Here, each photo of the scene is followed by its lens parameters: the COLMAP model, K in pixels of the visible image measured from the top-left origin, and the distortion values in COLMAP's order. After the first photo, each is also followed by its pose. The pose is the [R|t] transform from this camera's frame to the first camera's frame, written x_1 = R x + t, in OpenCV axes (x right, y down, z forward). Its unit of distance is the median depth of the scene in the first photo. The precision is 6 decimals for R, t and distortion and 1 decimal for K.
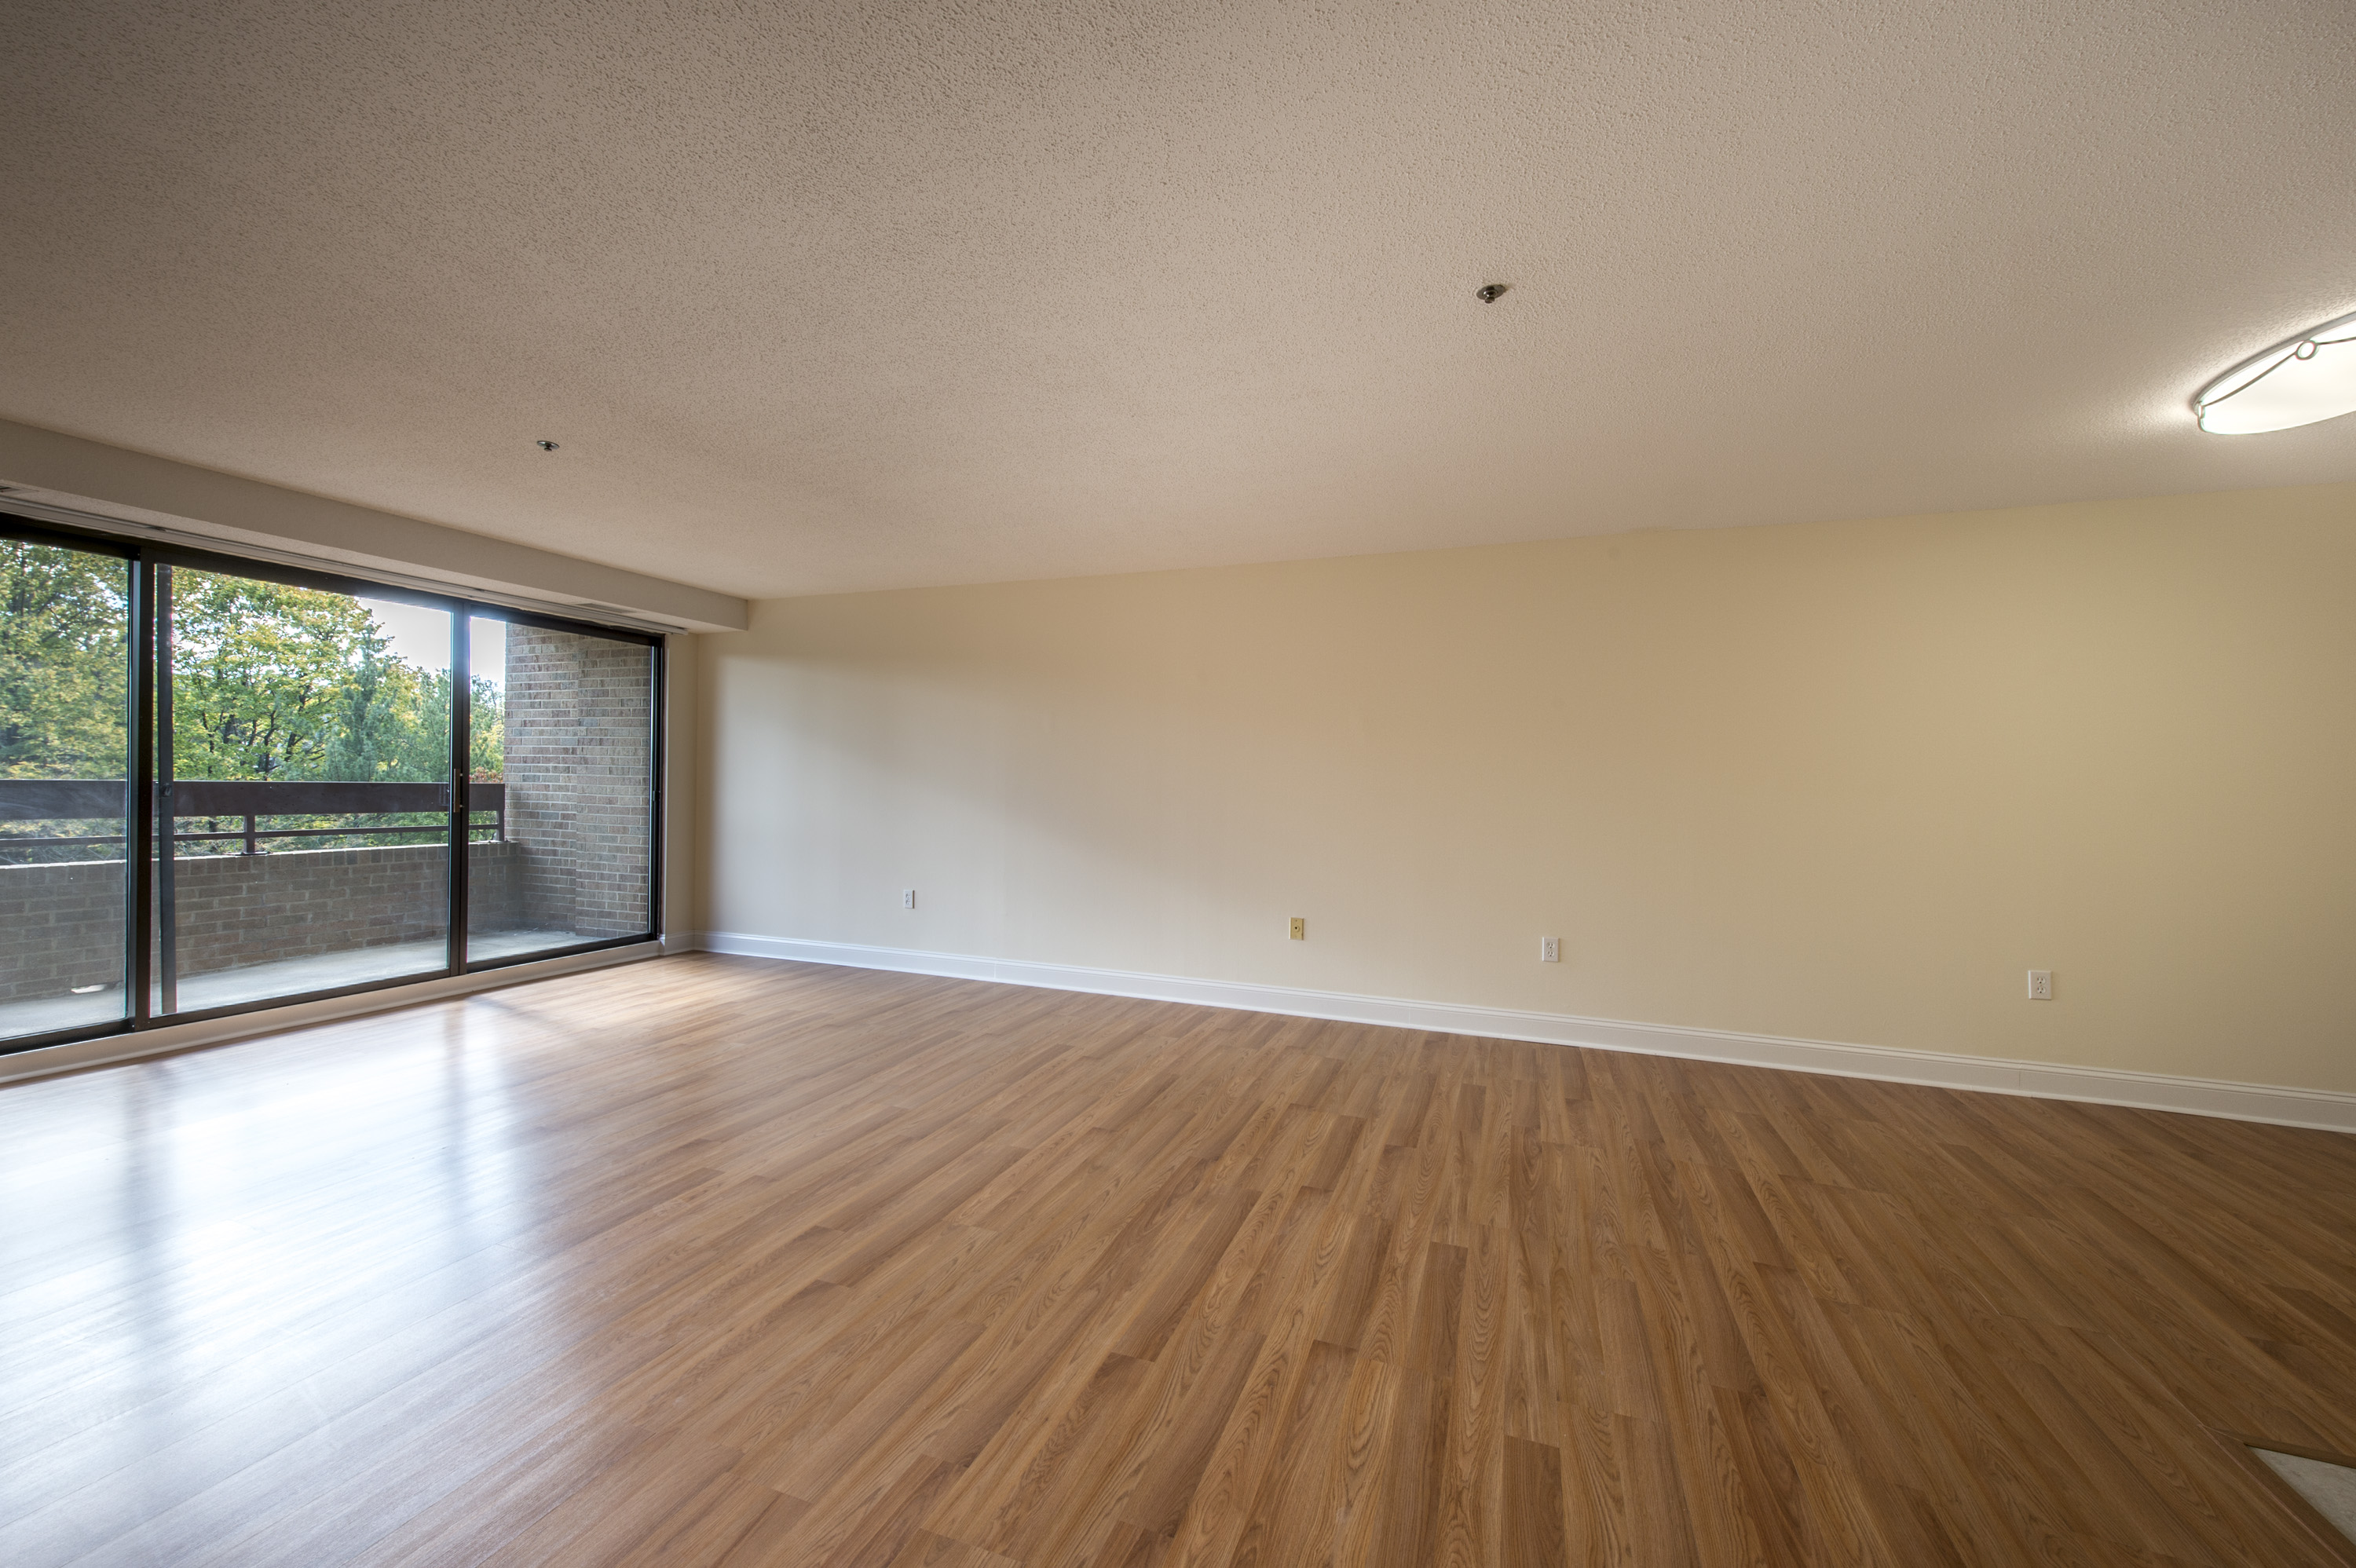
lens RADIAL K [[894.0, 0, 1178.0], [0, 894.0, 784.0], [0, 0, 1]] dist [0.000813, -0.000026]
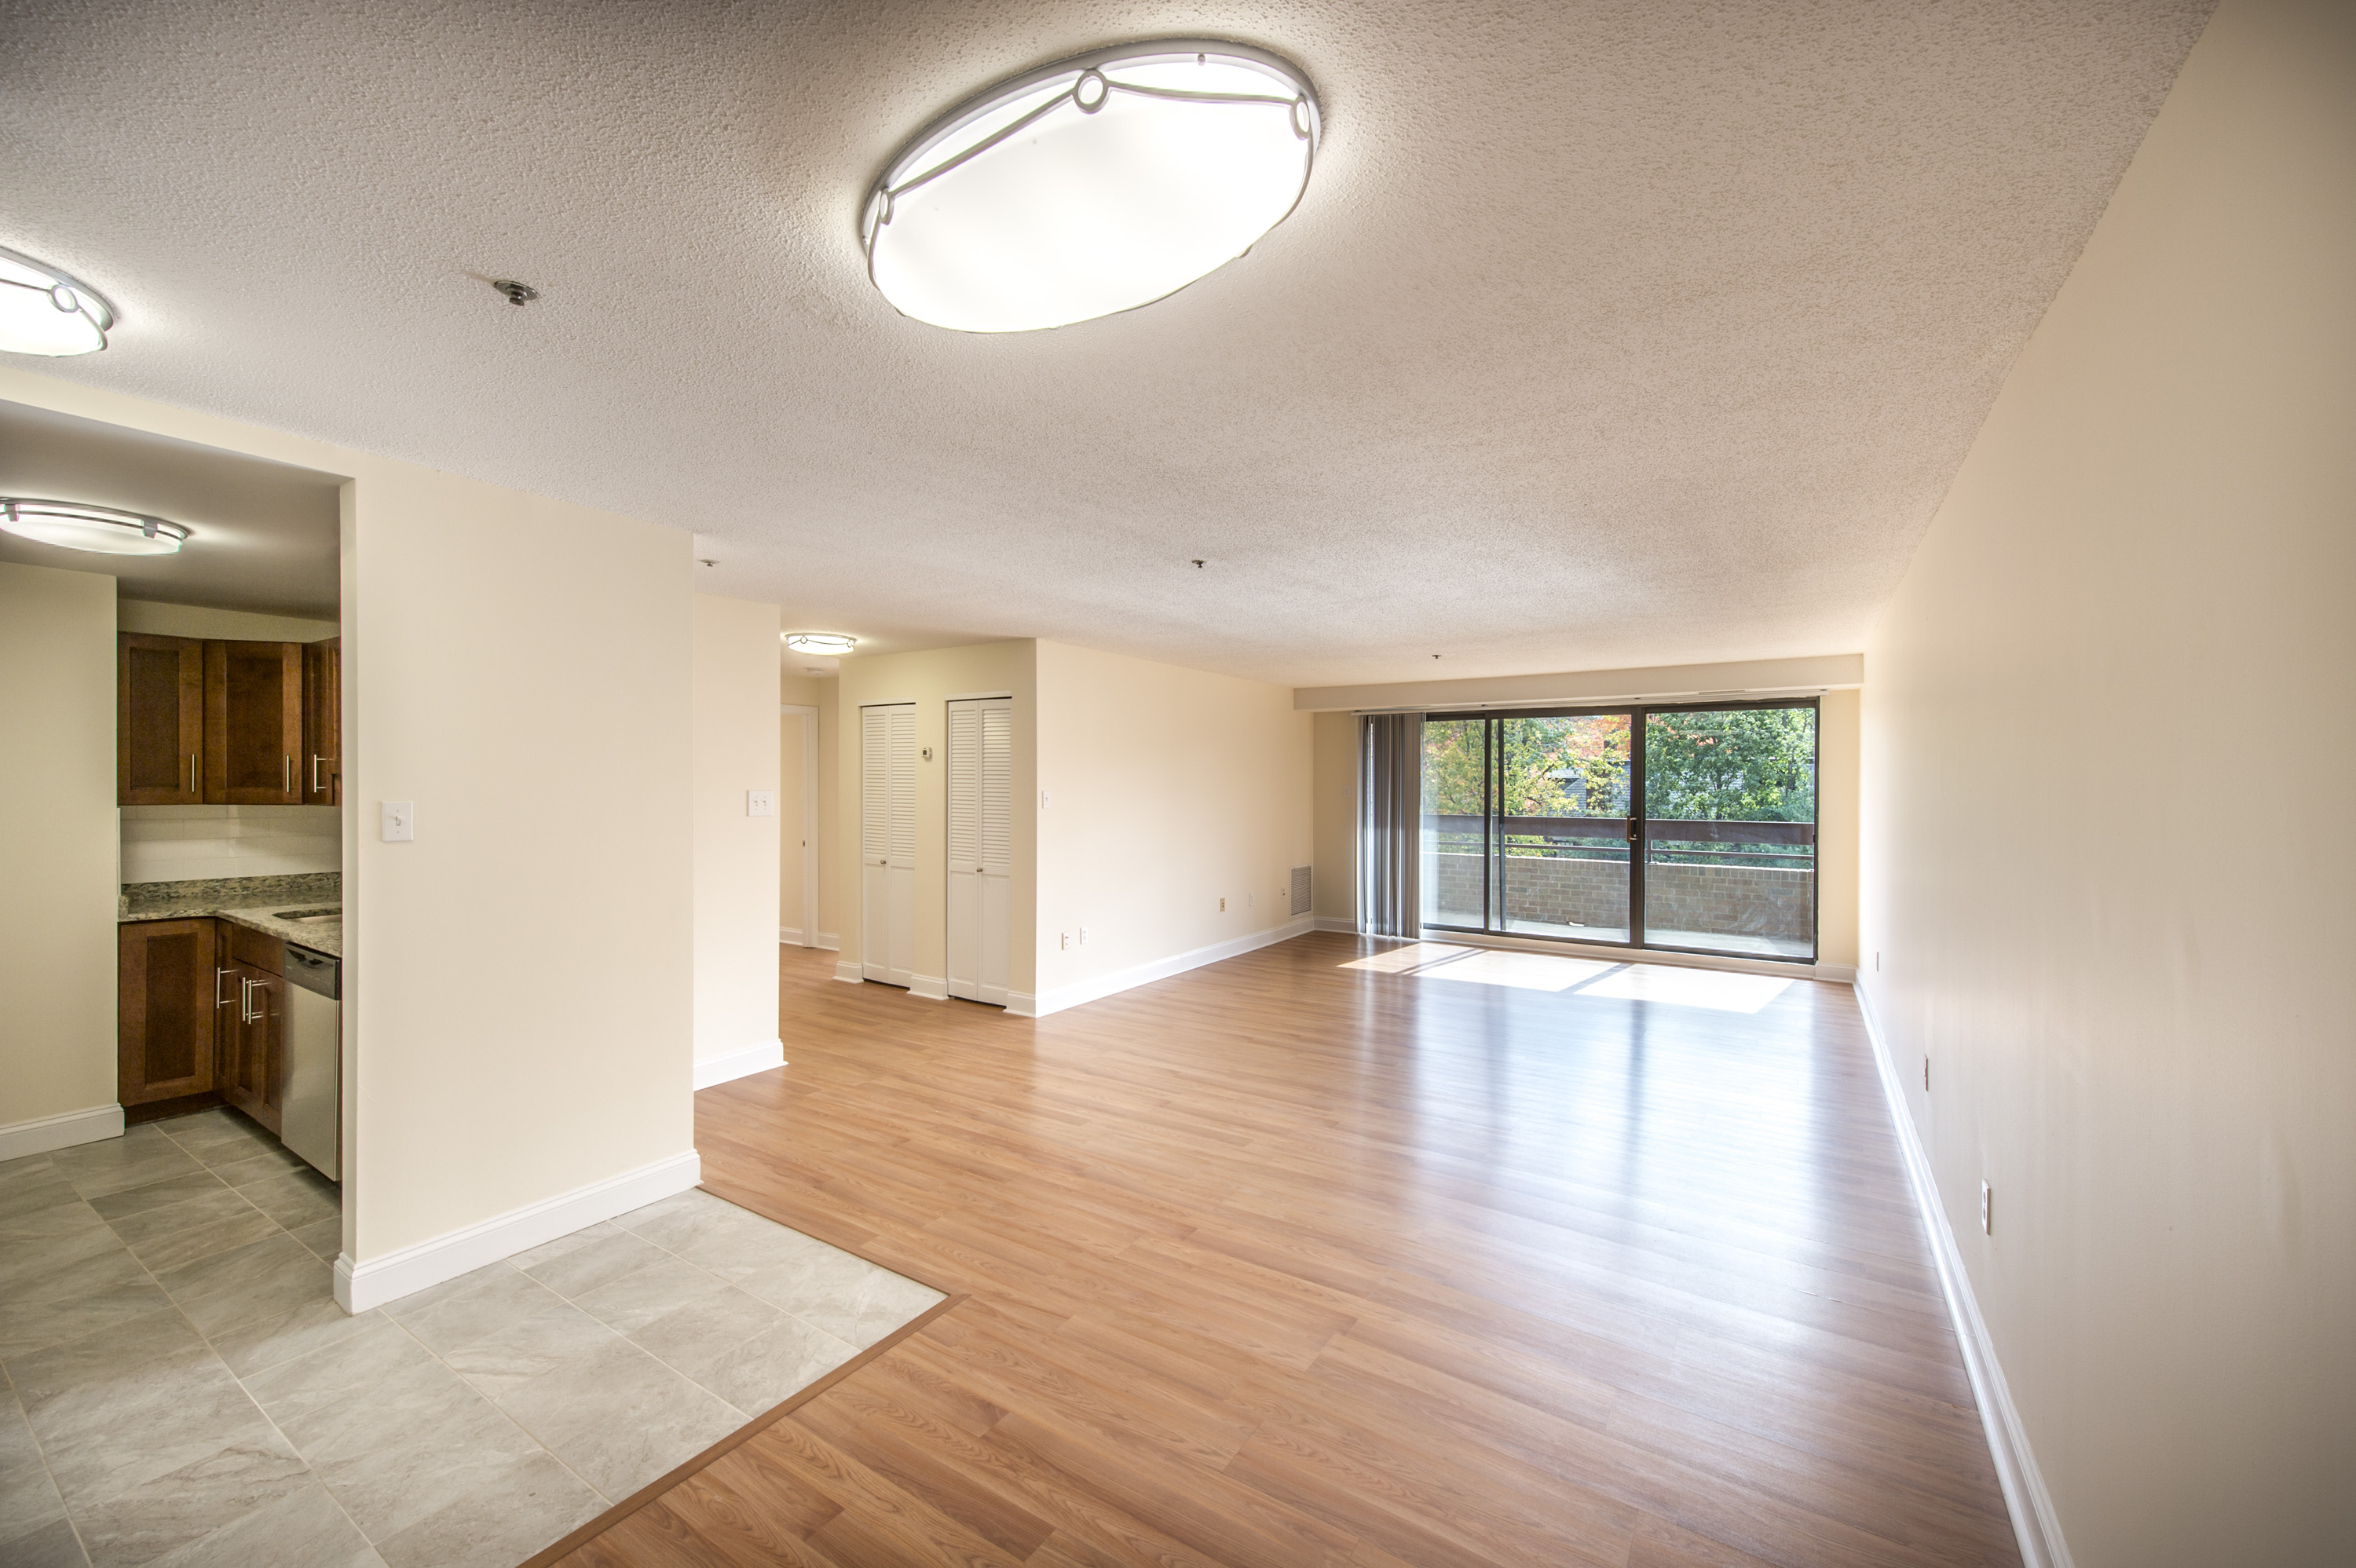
lens RADIAL K [[940.2, 0, 1178.0], [0, 940.2, 784.0], [0, 0, 1]] dist [-0.000052, -0.000014]
pose [[-0.203534, -0.011112, -0.979005, 1.078539], [-0.022648, 0.999721, -0.006638, -0.046366], [0.978806, 0.020822, -0.203729, 0.678610]]
